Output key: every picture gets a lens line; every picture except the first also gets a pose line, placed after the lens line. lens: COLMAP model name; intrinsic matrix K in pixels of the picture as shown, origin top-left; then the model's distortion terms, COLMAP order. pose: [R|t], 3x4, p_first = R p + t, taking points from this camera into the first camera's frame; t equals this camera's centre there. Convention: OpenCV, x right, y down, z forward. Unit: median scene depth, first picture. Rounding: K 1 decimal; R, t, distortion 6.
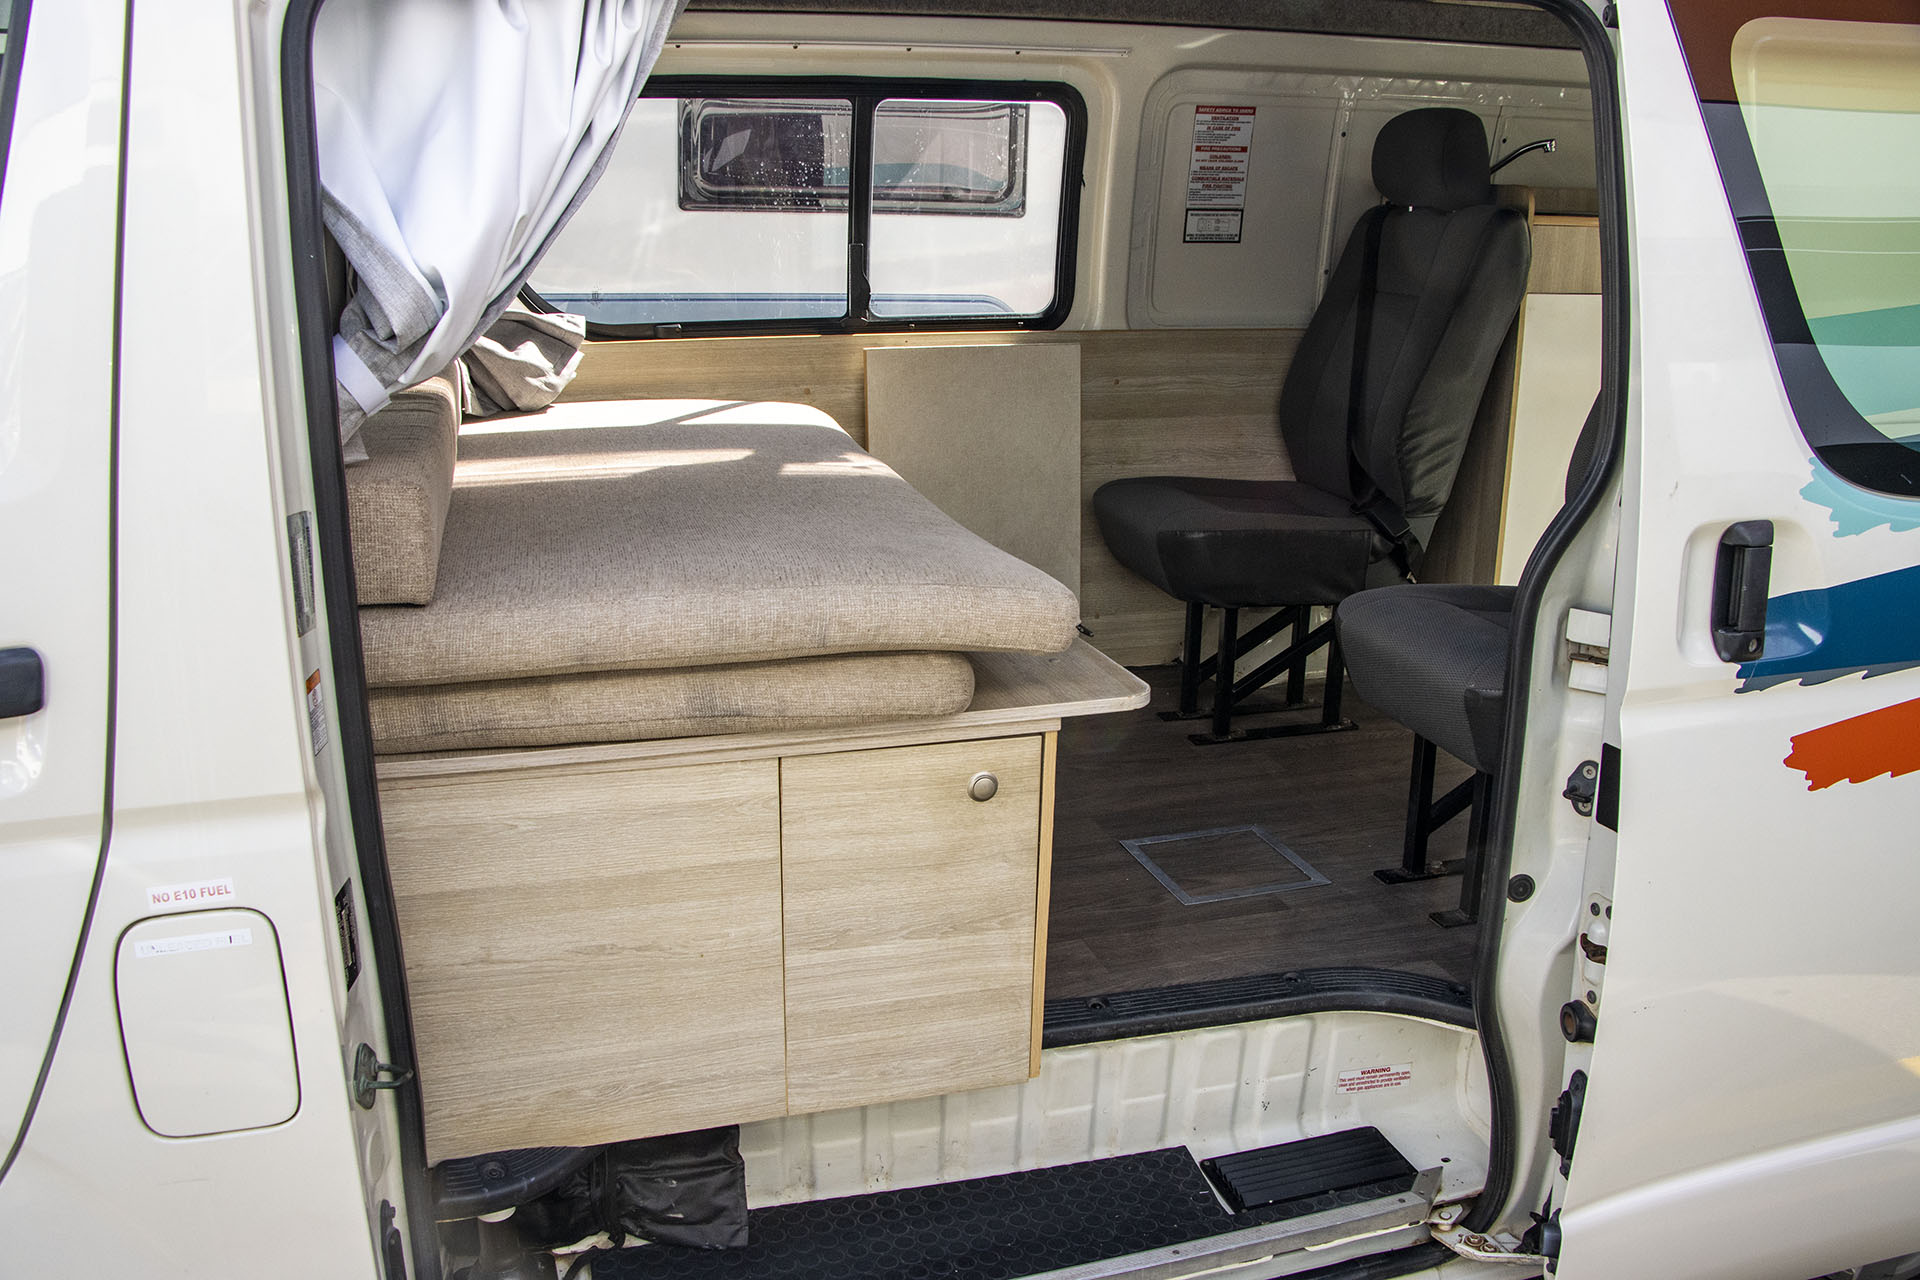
lens RADIAL K [[1603.7, 0, 960.0], [0, 1603.7, 640.0], [0, 0, 1]] dist [-0.159740, 0.107793]
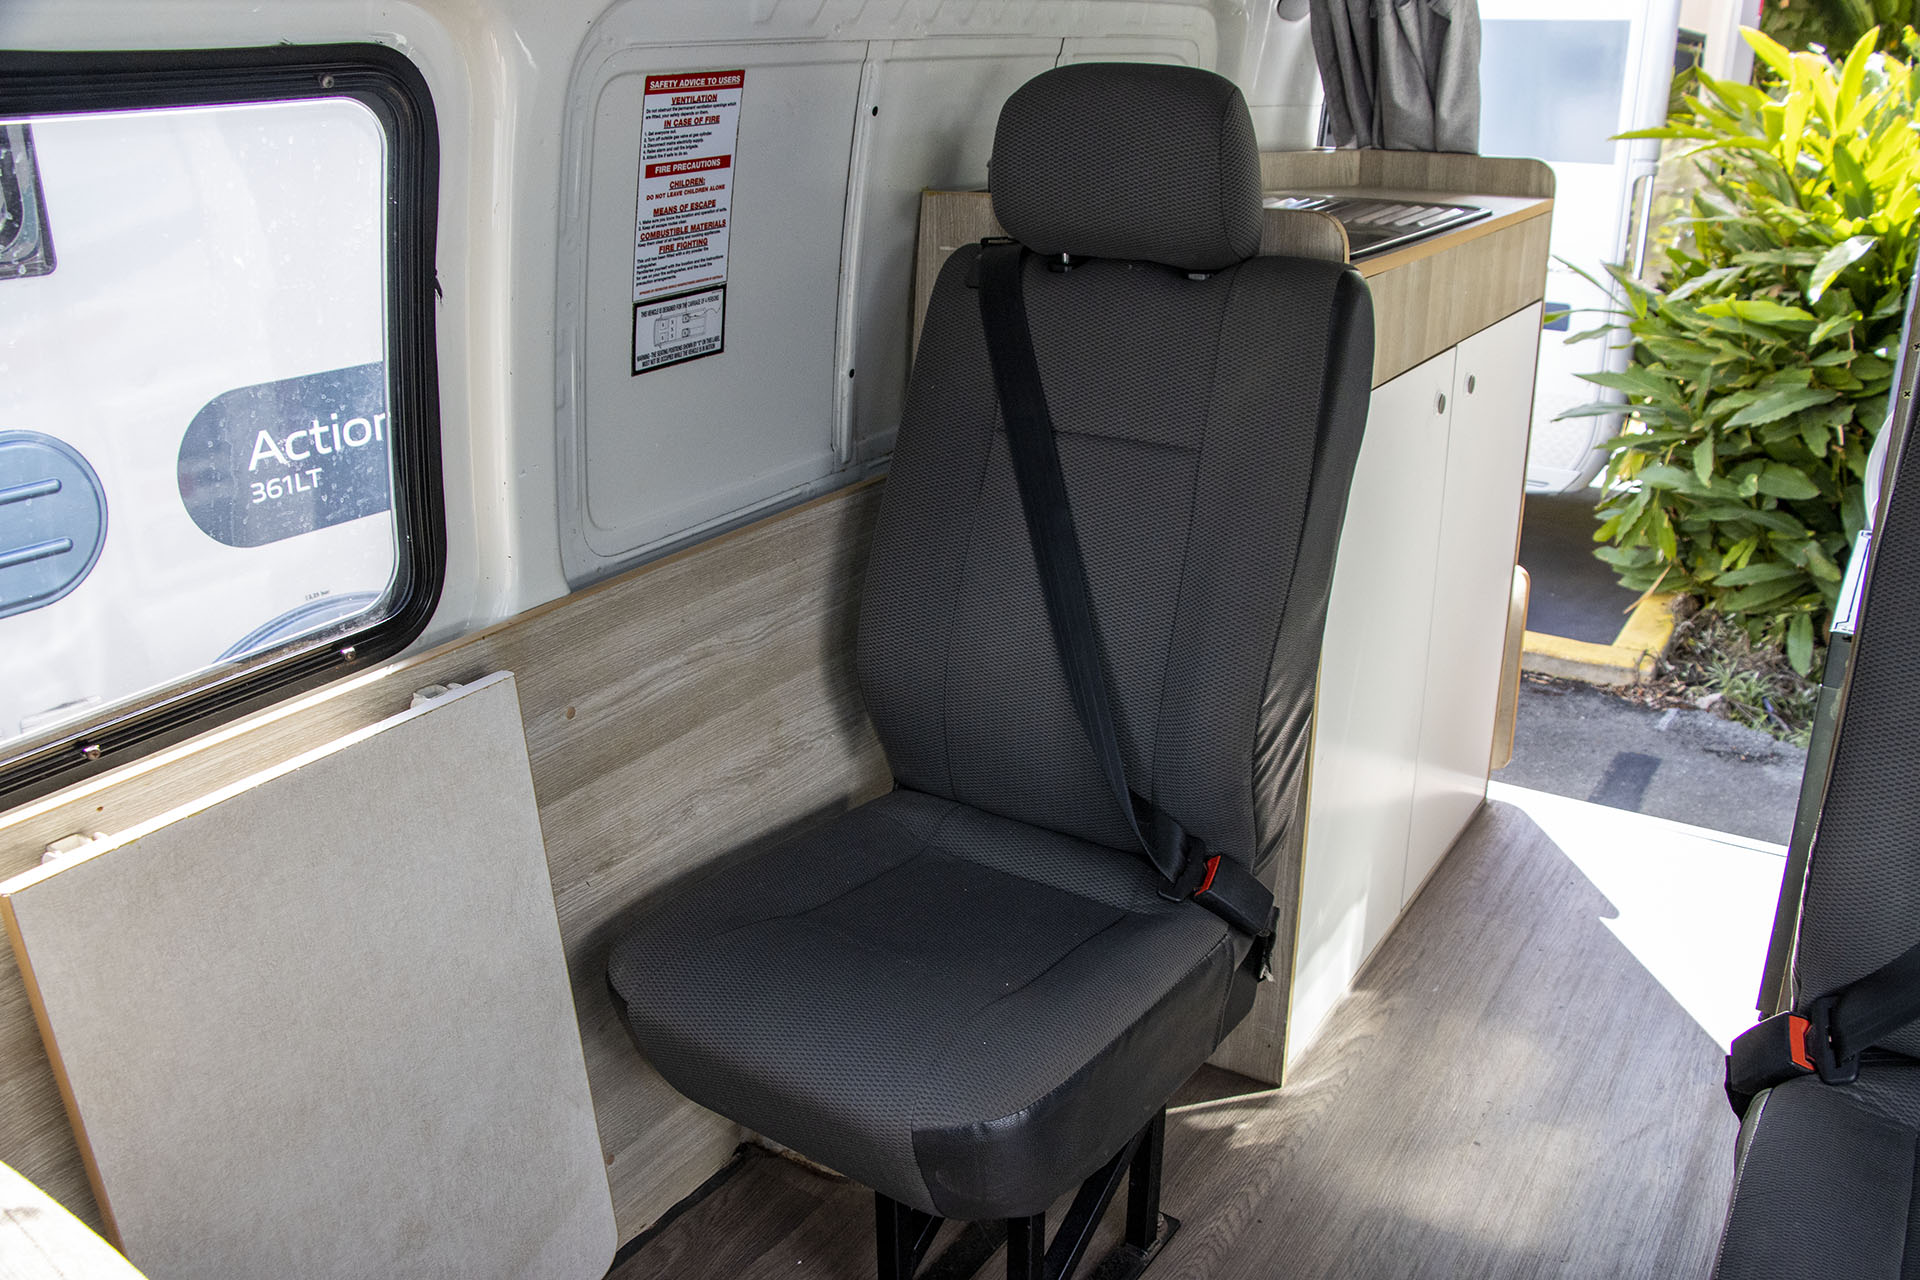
lens RADIAL K [[1603.7, 0, 960.0], [0, 1603.7, 640.0], [0, 0, 1]] dist [-0.159740, 0.107793]
pose [[0.775051, -0.243817, 0.582966, -0.073175], [0.197472, 0.969812, 0.143071, -0.224553], [-0.600250, 0.004231, 0.799801, 0.576616]]
